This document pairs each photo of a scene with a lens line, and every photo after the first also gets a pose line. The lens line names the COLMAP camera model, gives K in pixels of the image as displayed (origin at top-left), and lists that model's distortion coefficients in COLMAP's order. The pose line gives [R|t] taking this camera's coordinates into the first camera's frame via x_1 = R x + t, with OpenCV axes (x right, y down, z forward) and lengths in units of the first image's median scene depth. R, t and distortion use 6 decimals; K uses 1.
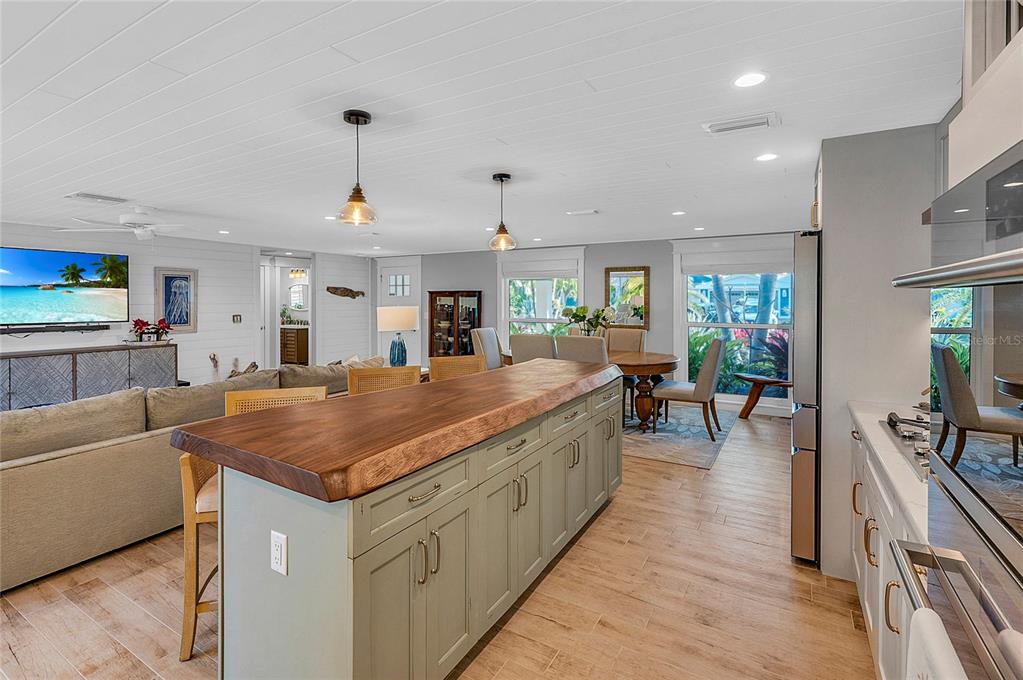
lens RADIAL K [[475.7, 0, 507.6], [0, 475.7, 299.3], [0, 0, 1]] dist [-0.002032, -0.000618]
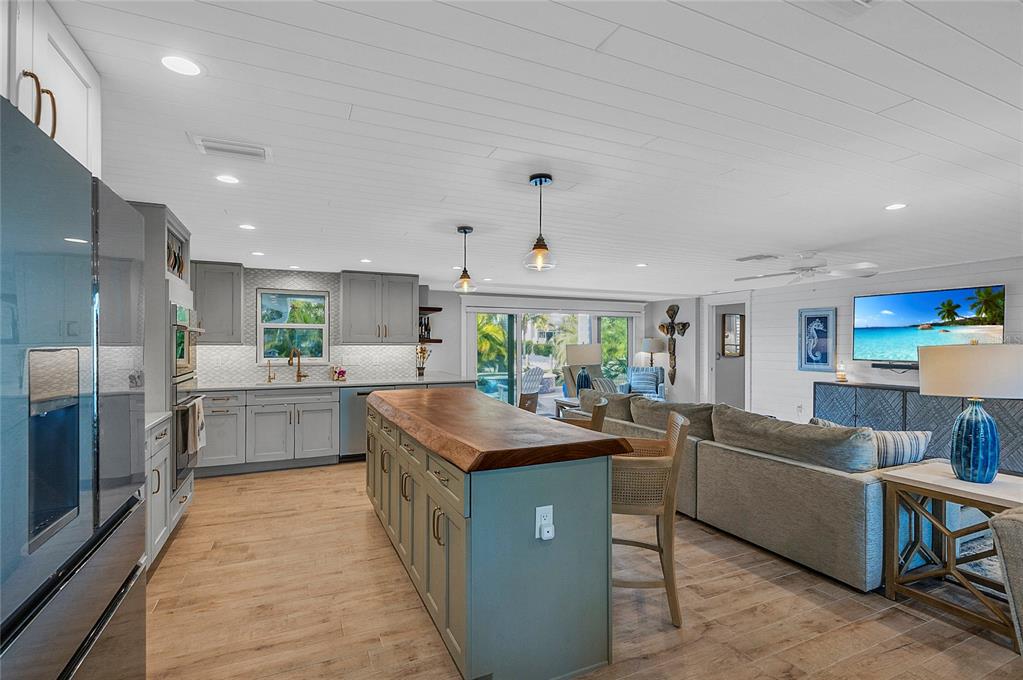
lens RADIAL K [[474.1, 0, 511.5], [0, 474.1, 340.0], [0, 0, 1]] dist [0.021768, 0.000014]
pose [[-0.560061, -0.004639, -0.828439, 0.427085], [0.000911, 0.999980, -0.006216, 0.009337], [0.828451, -0.004237, -0.560045, 0.878388]]
